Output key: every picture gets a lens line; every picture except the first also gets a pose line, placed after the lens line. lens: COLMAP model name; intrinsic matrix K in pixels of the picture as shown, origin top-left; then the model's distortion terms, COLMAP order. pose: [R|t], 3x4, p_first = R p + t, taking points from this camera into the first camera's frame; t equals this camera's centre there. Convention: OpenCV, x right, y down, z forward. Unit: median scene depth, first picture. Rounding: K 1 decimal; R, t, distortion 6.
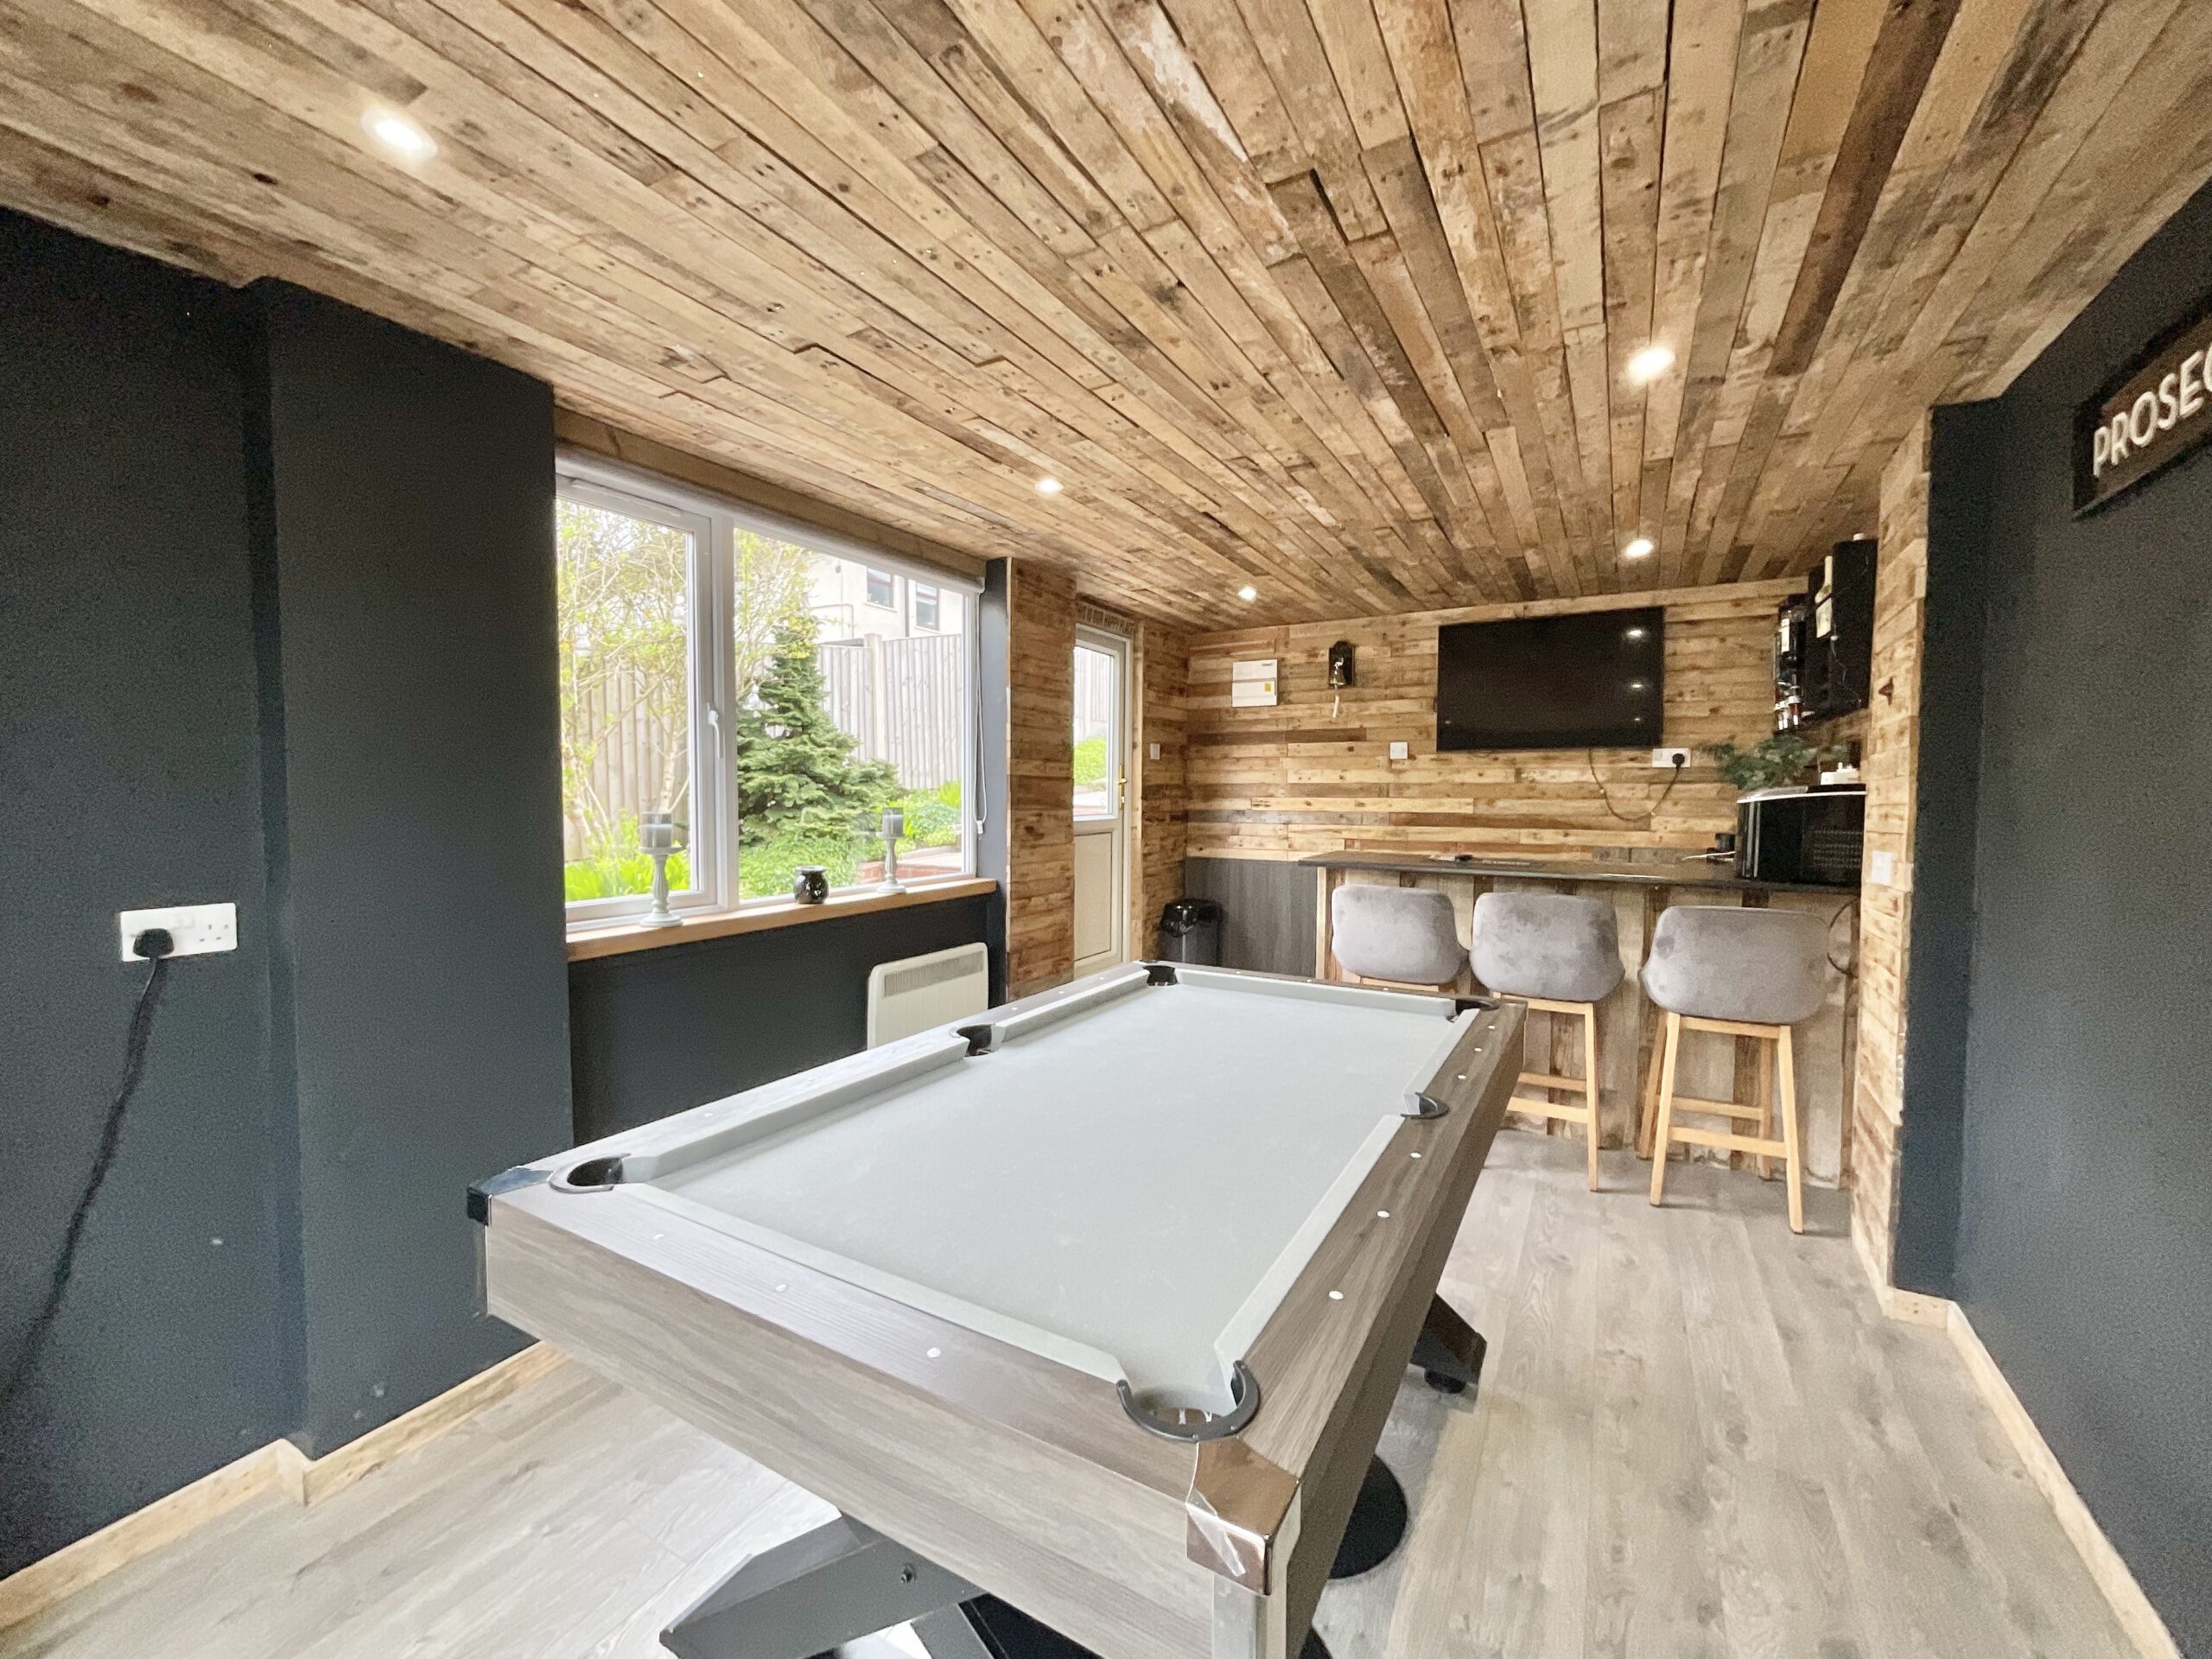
lens RADIAL K [[896.6, 0, 1095.2], [0, 896.6, 830.6], [0, 0, 1]] dist [-0.005617, 0.002559]
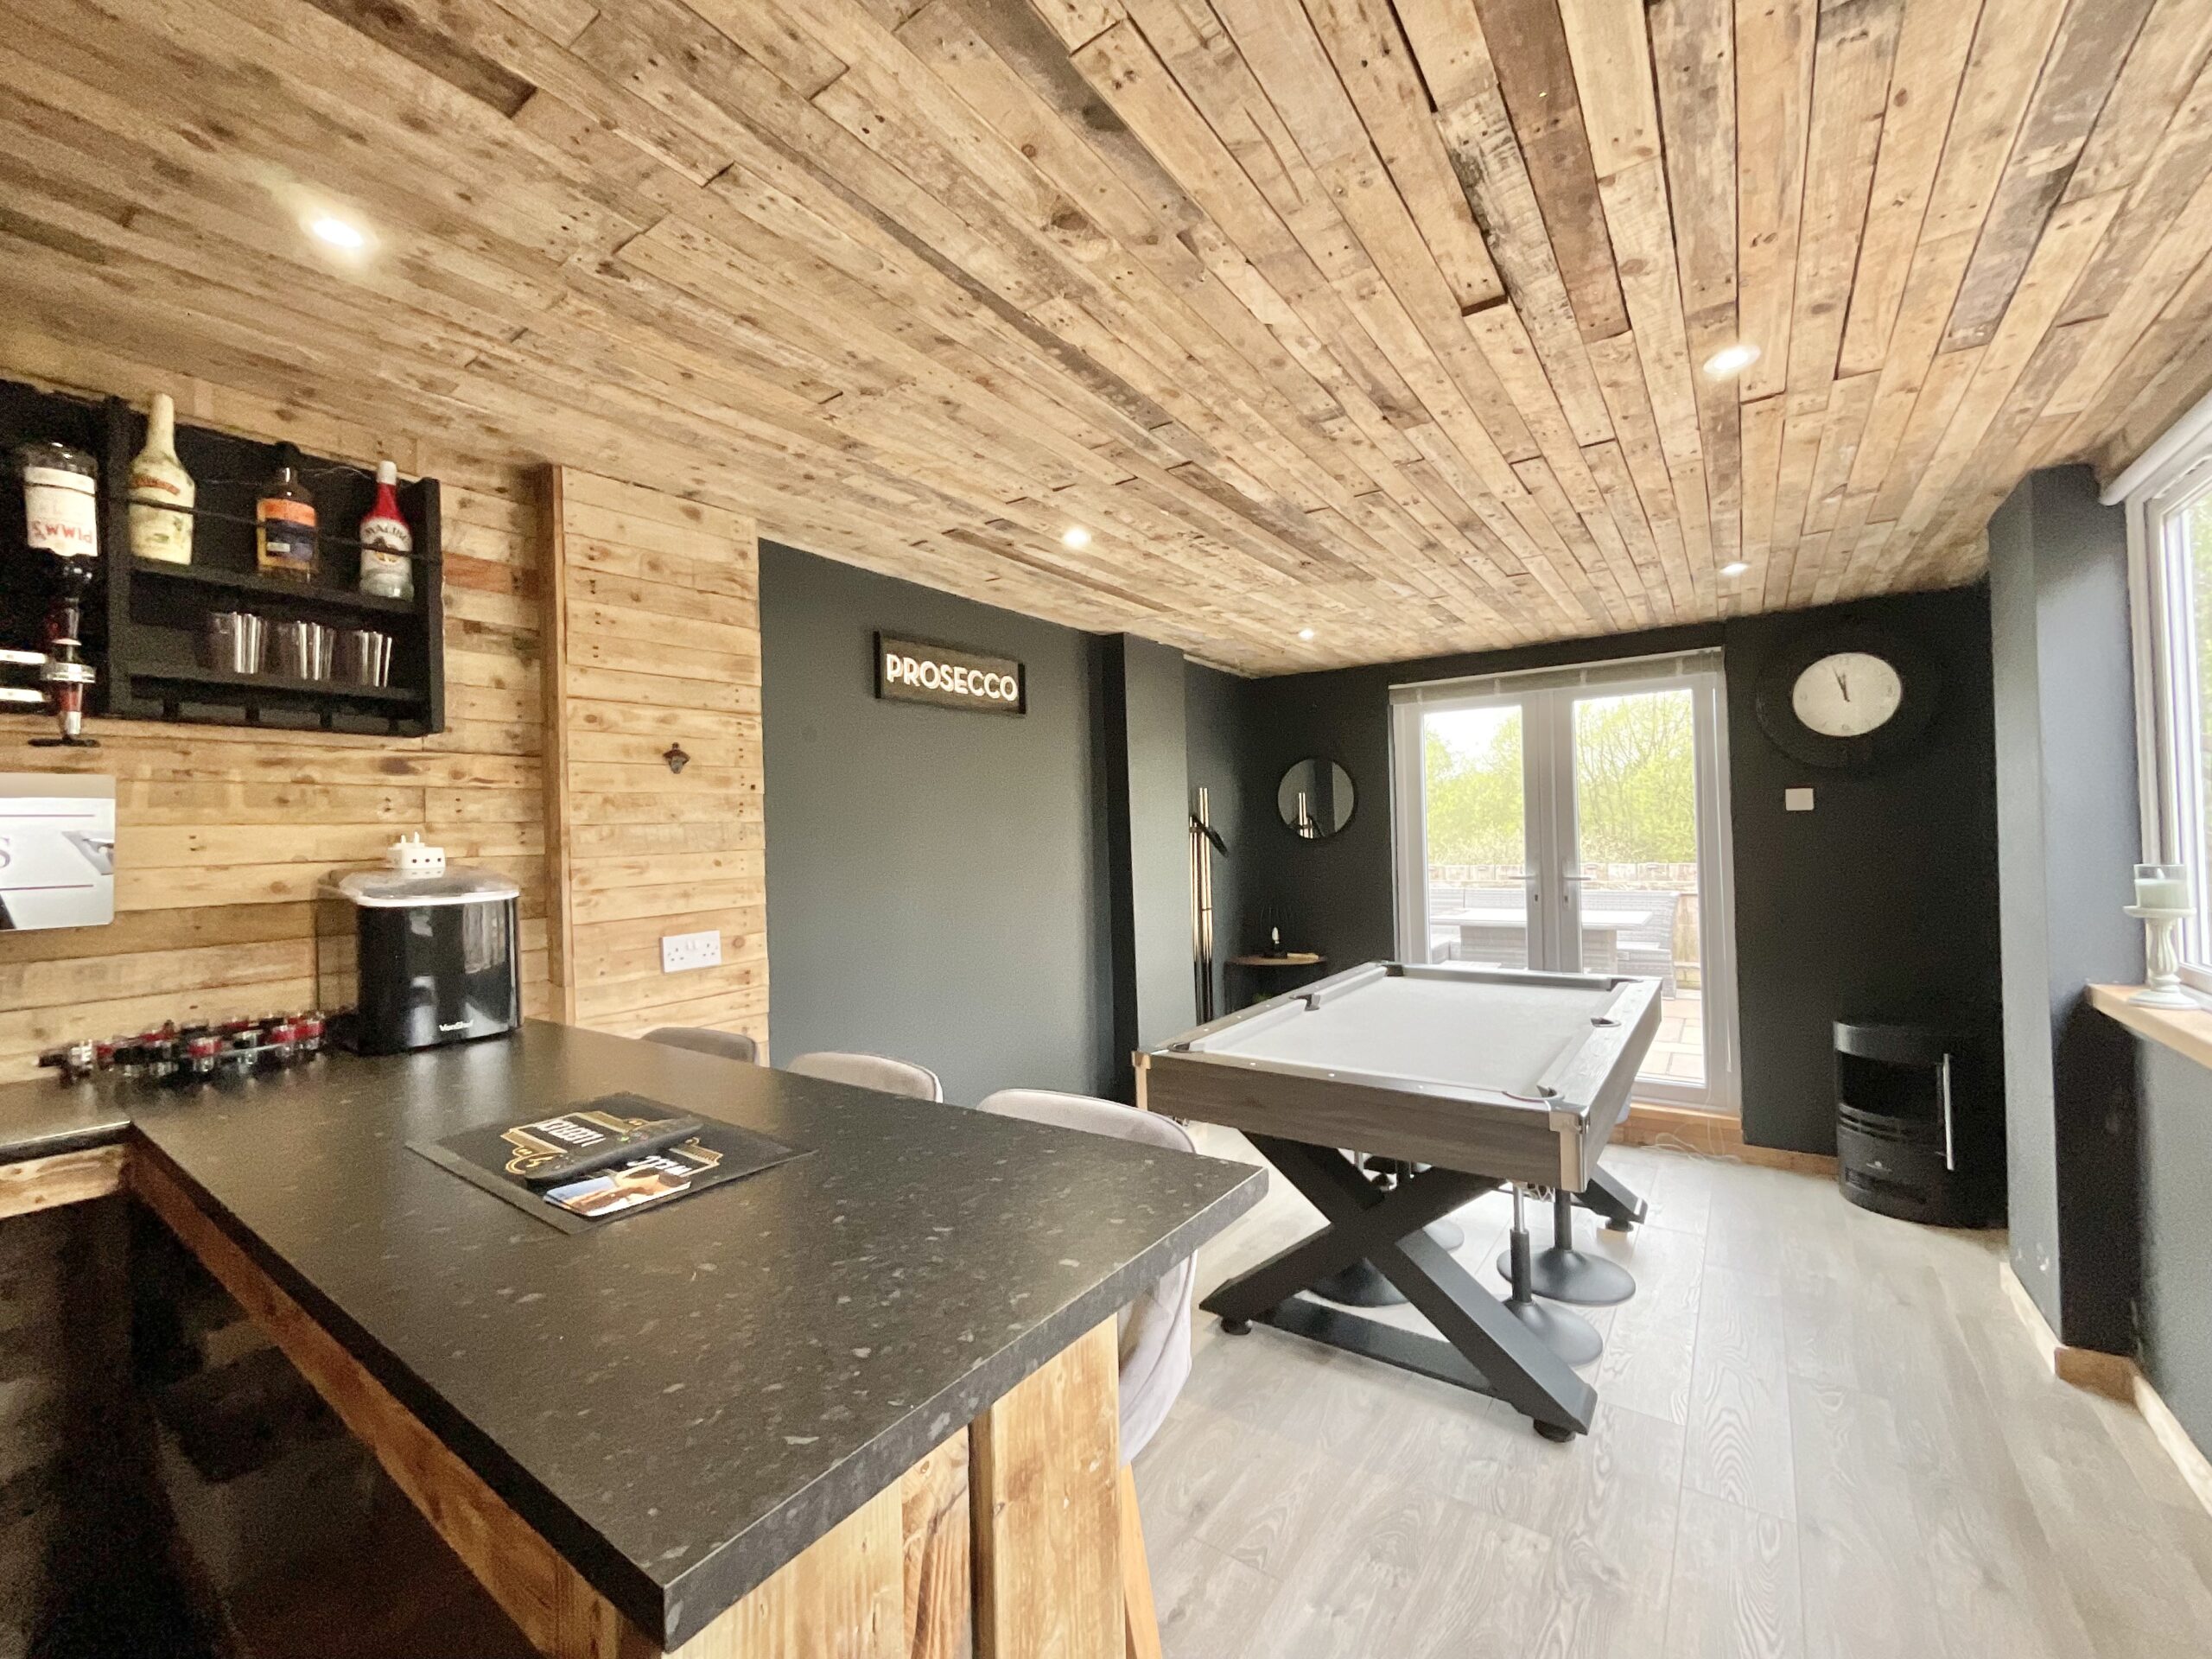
lens RADIAL K [[896.6, 0, 1117.0], [0, 896.6, 829.1], [0, 0, 1]] dist [-0.005617, 0.002559]
pose [[-0.996525, 0.025113, 0.079415, 0.373383], [0.028207, 0.998877, 0.038077, -0.109087], [-0.078369, 0.040184, -0.996114, 1.879770]]
